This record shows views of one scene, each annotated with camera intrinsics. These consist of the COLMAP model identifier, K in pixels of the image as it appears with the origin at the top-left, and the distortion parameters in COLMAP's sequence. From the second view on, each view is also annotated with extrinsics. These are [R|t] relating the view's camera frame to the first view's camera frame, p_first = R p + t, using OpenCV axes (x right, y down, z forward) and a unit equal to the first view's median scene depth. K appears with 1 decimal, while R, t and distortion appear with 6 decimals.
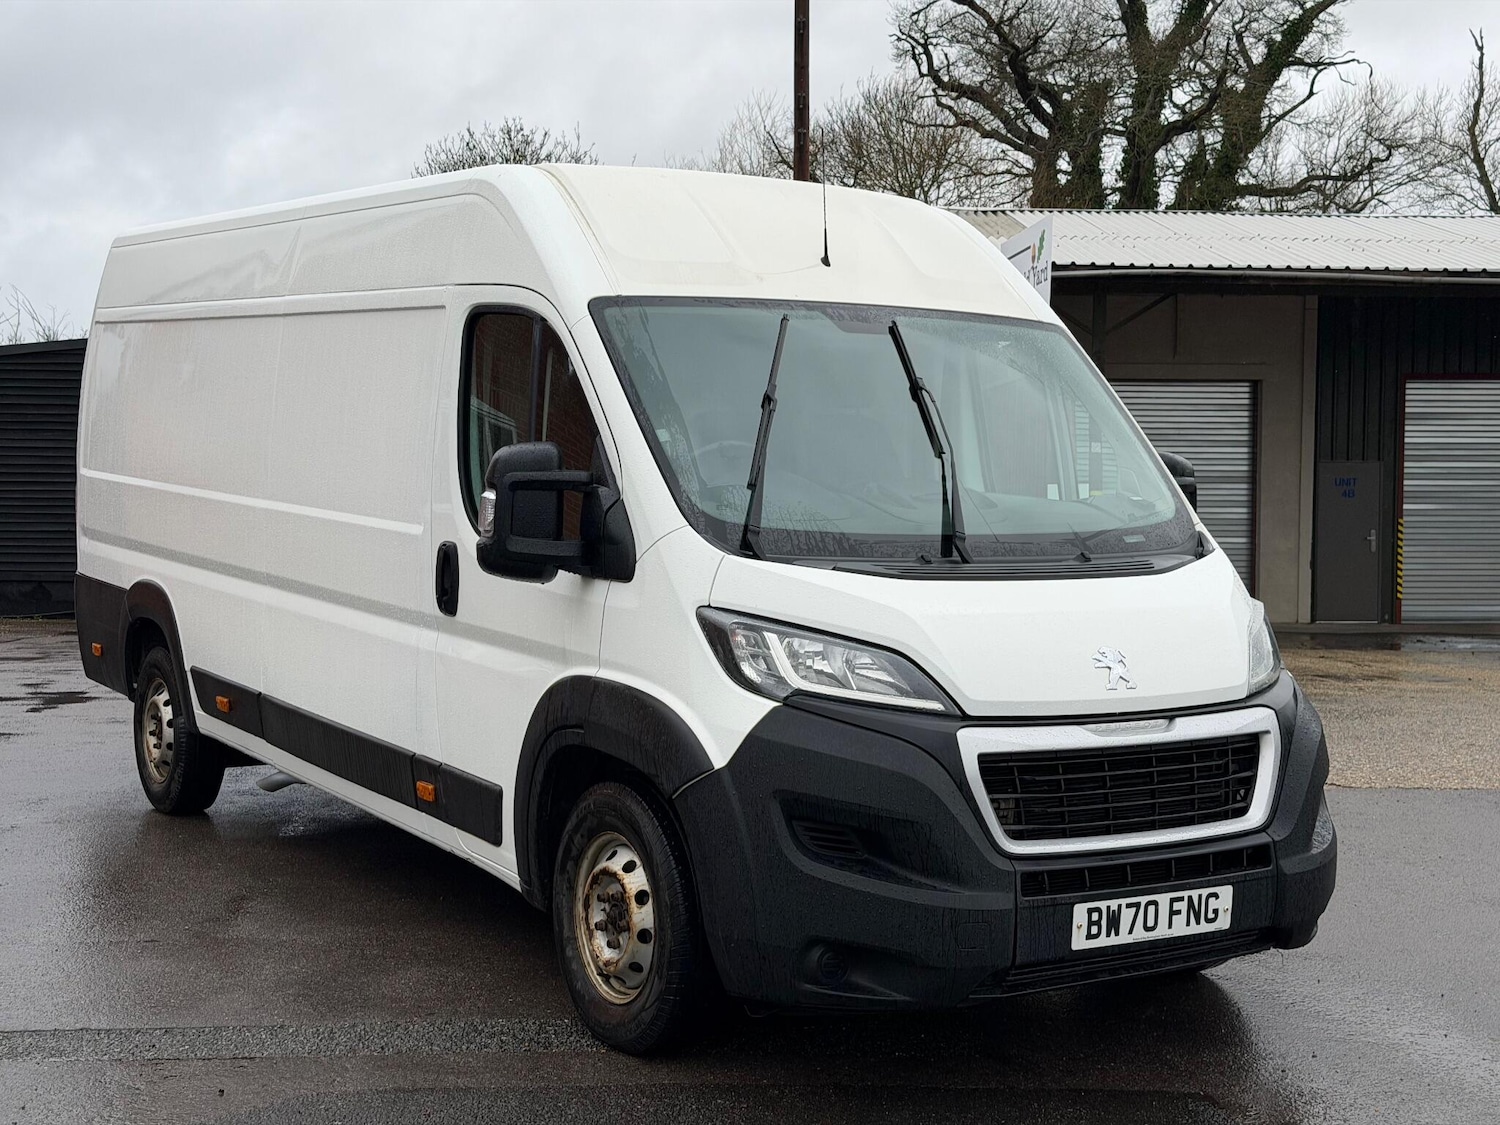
lens RADIAL K [[2073.6, 0, 761.3], [0, 2073.6, 576.1], [0, 0, 1]] dist [0.185802, -0.395267]
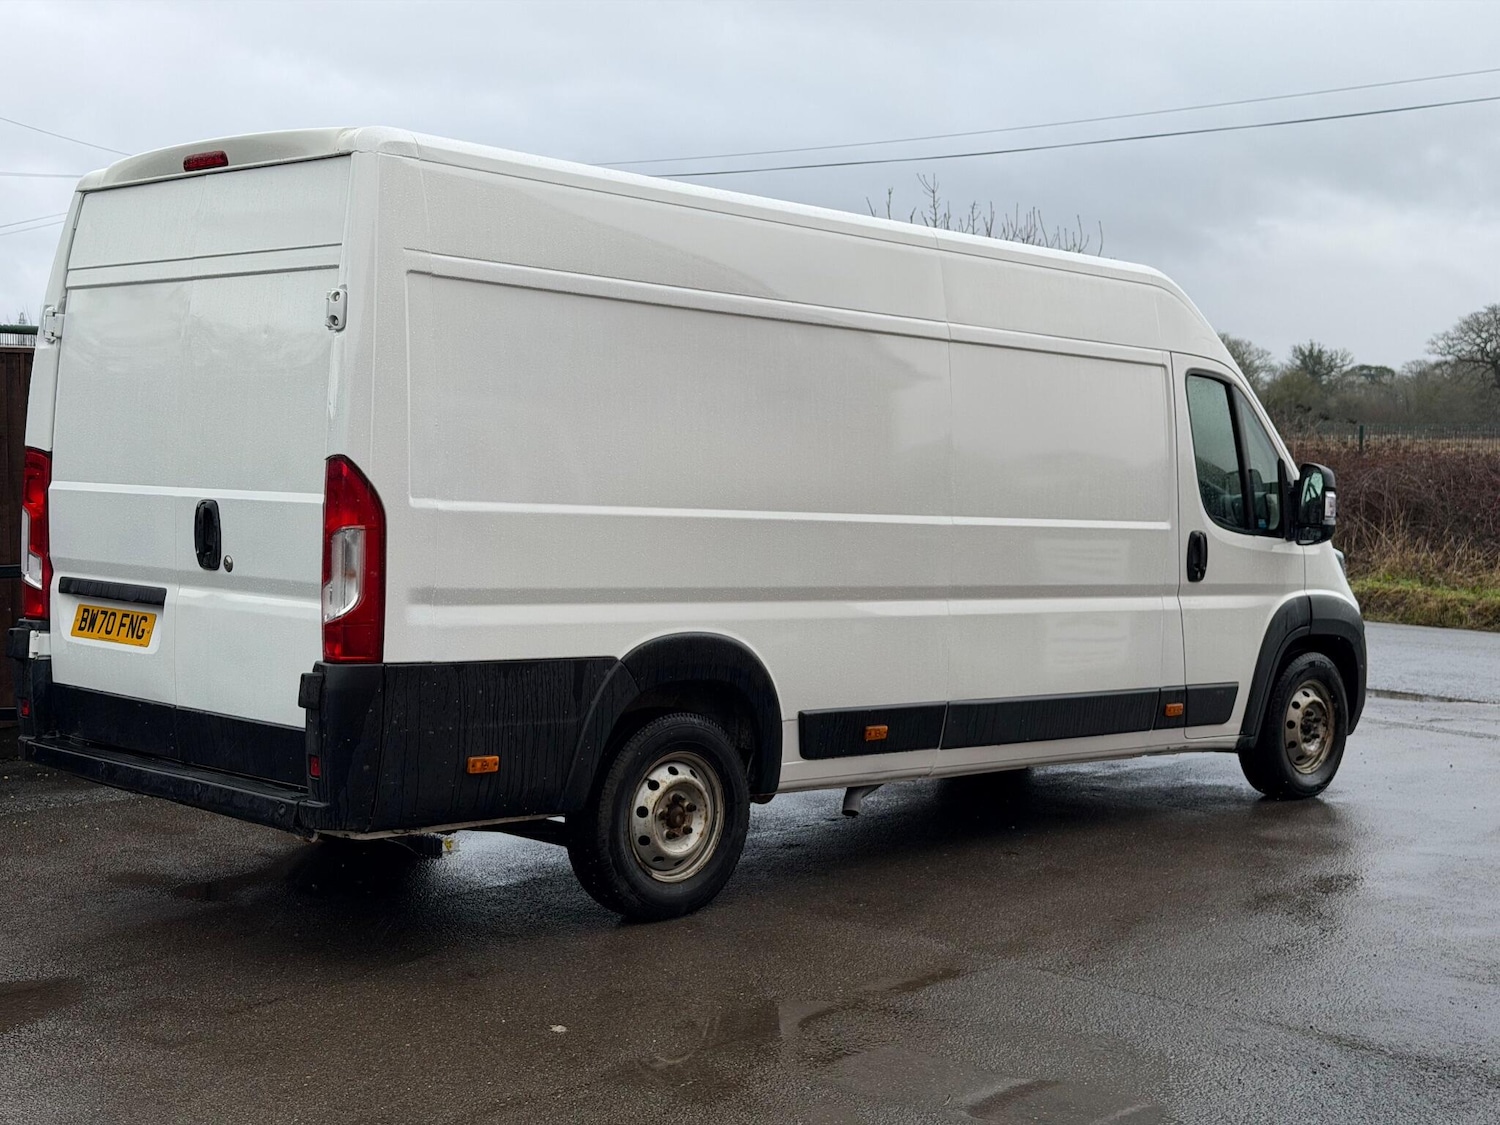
lens RADIAL K [[2075.9, 0, 750.0], [0, 2075.9, 562.5], [0, 0, 1]] dist [0.178340, -0.375261]
pose [[-0.217528, -0.074589, 0.973200, -1.802691], [0.035337, 0.995820, 0.084221, -0.154066], [-0.975414, 0.052710, -0.213983, 1.936807]]
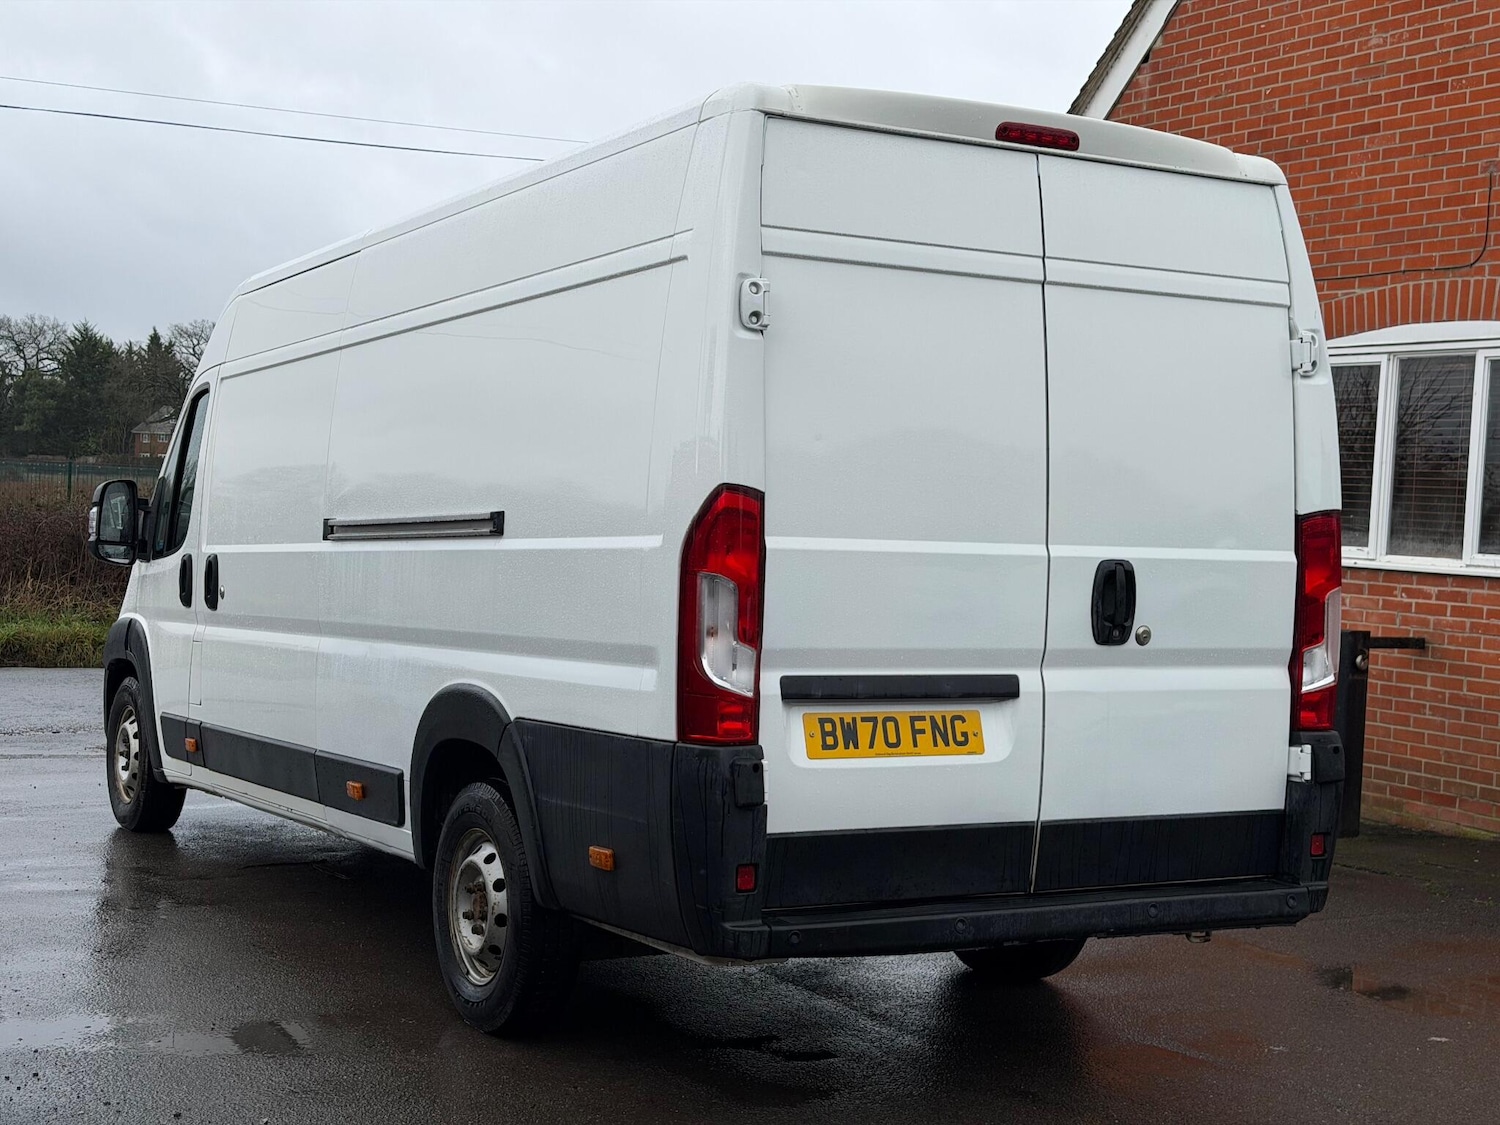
lens RADIAL K [[2075.9, 0, 750.0], [0, 2075.9, 562.5], [0, 0, 1]] dist [0.178340, -0.375261]
pose [[-0.997784, -0.051840, 0.041709, -0.355814], [-0.048582, 0.995948, 0.075674, -0.165161], [-0.045463, 0.073480, -0.996260, 3.026628]]
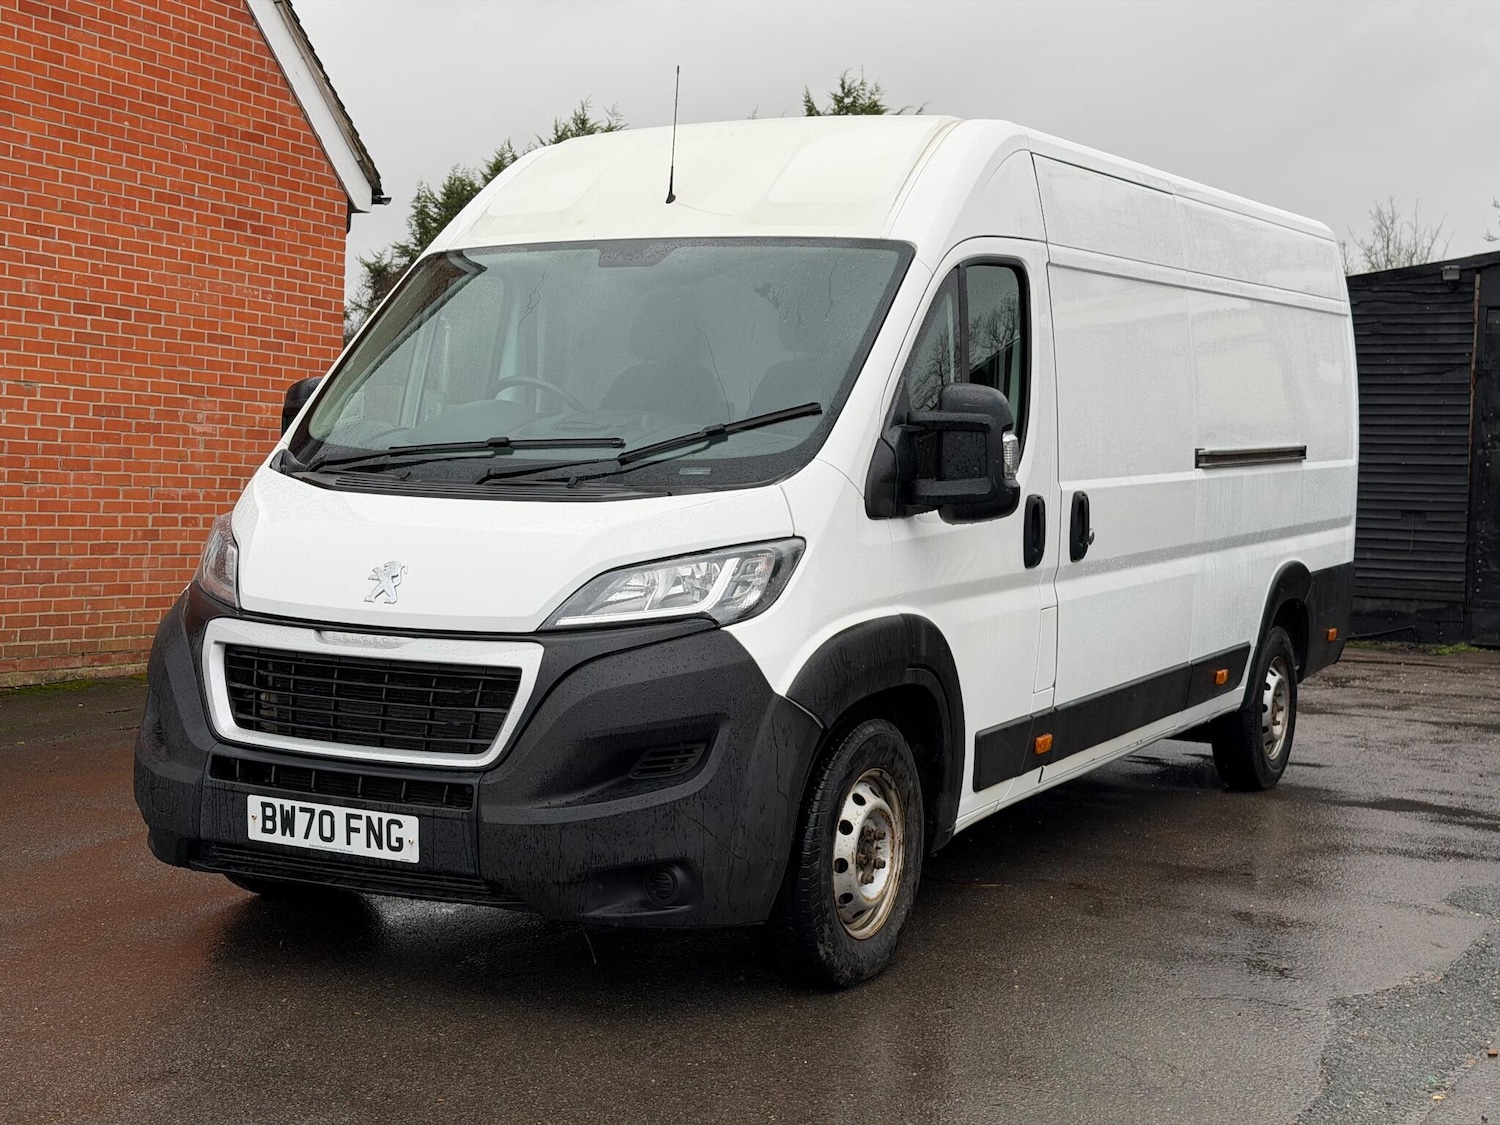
lens RADIAL K [[2075.9, 0, 750.0], [0, 2075.9, 562.5], [0, 0, 1]] dist [0.178340, -0.375261]
pose [[0.483573, 0.043948, -0.874200, 1.132435], [-0.073534, 0.997248, 0.009457, 0.013385], [0.872210, 0.059710, 0.485473, 0.678195]]
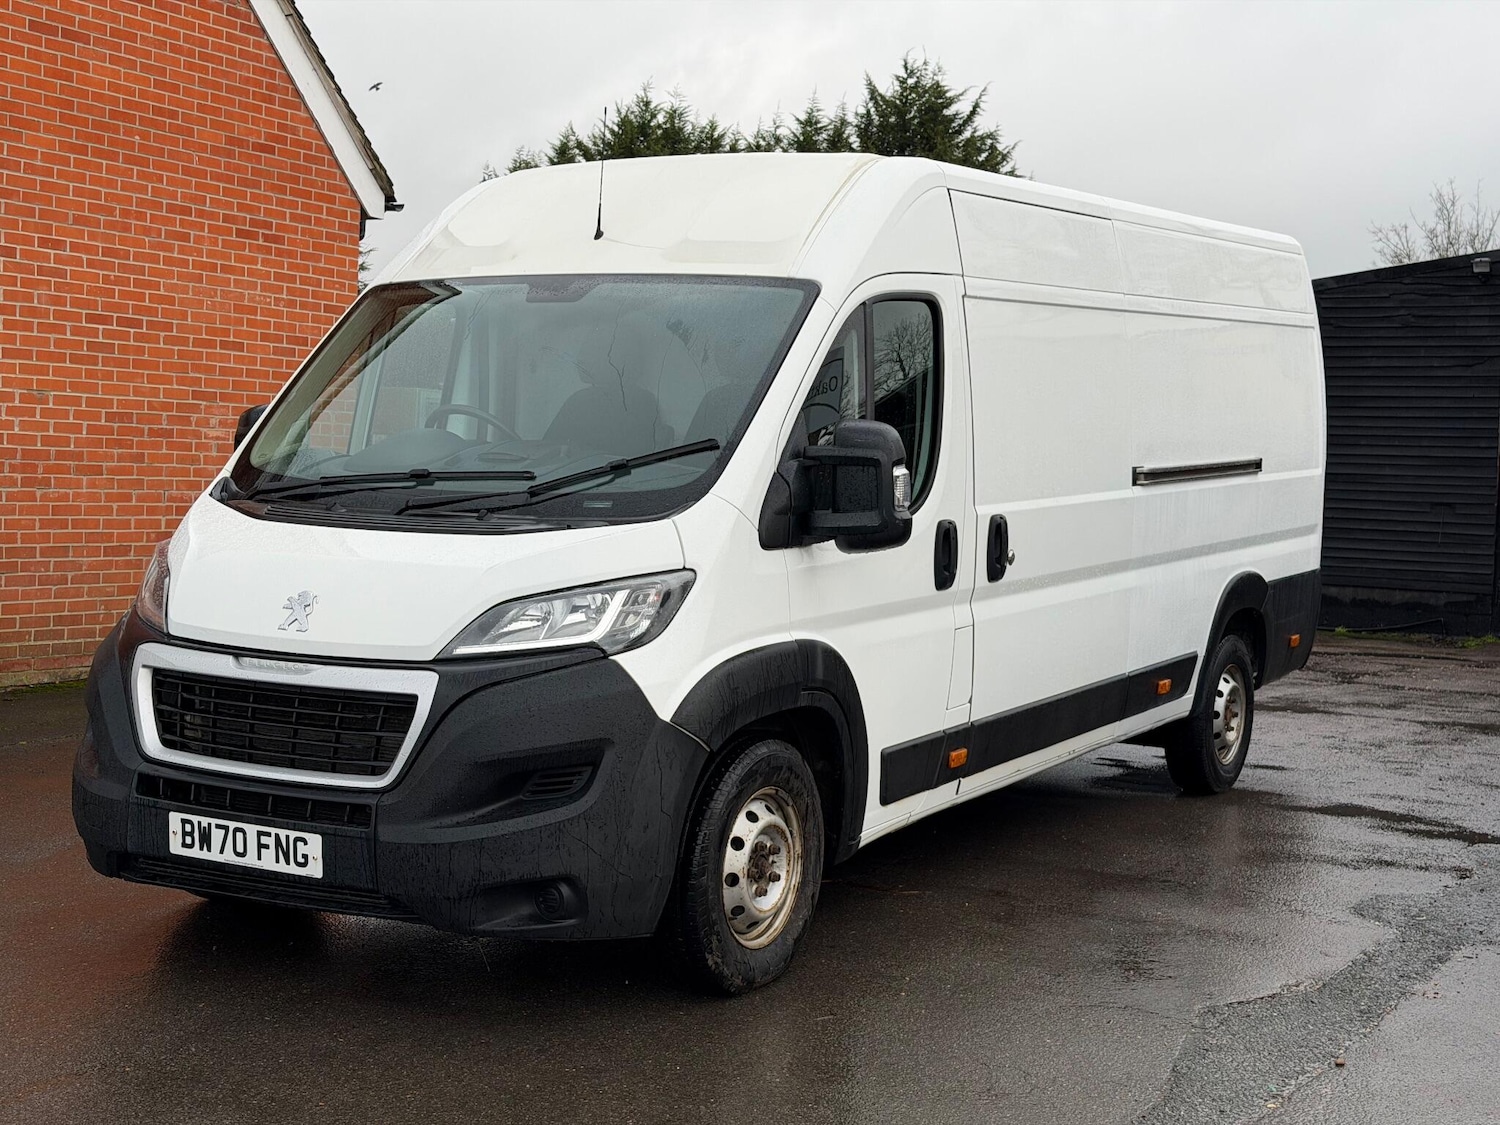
lens RADIAL K [[2073.6, 0, 761.3], [0, 2073.6, 576.1], [0, 0, 1]] dist [0.185802, -0.395267]
pose [[0.456337, 0.059144, -0.887839, 1.220127], [-0.074171, 0.996844, 0.028283, -0.020048], [0.886711, 0.052945, 0.459283, 0.732869]]
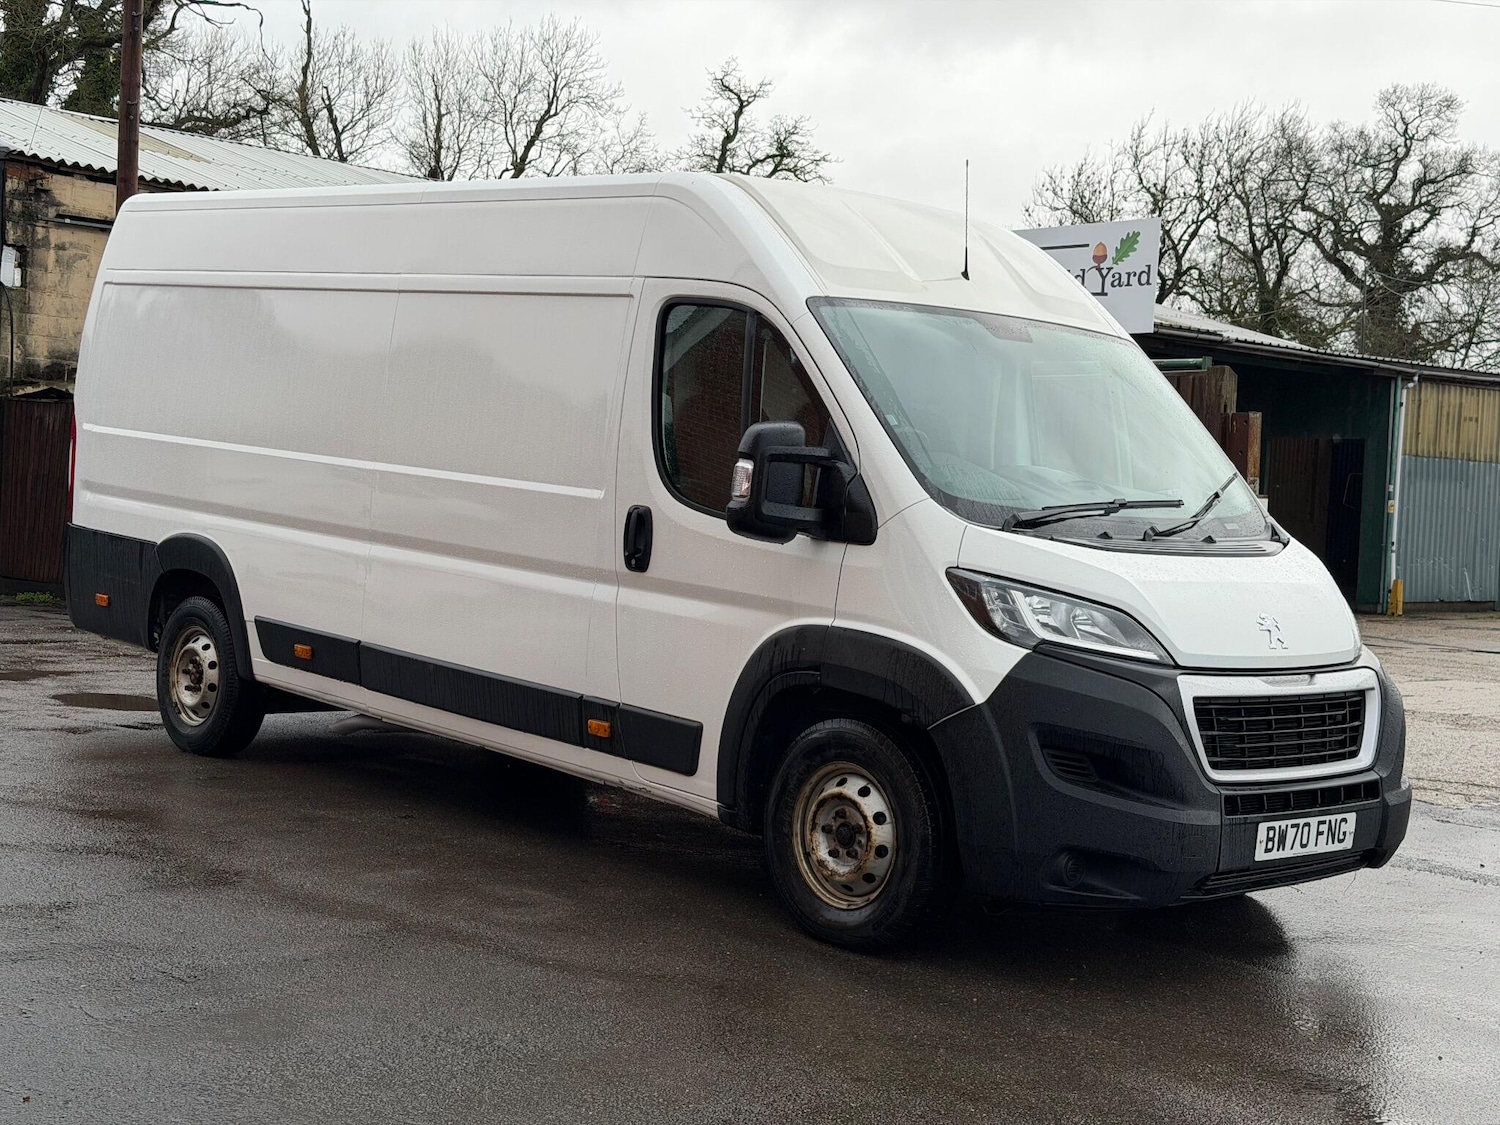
lens RADIAL K [[2068.7, 0, 778.9], [0, 2068.7, 570.8], [0, 0, 1]] dist [0.196606, -0.456210]
pose [[0.980278, 0.035950, 0.194325, -0.350012], [-0.035470, 0.999353, -0.005947, 0.026953], [-0.194413, -0.001063, 0.980919, -0.129090]]
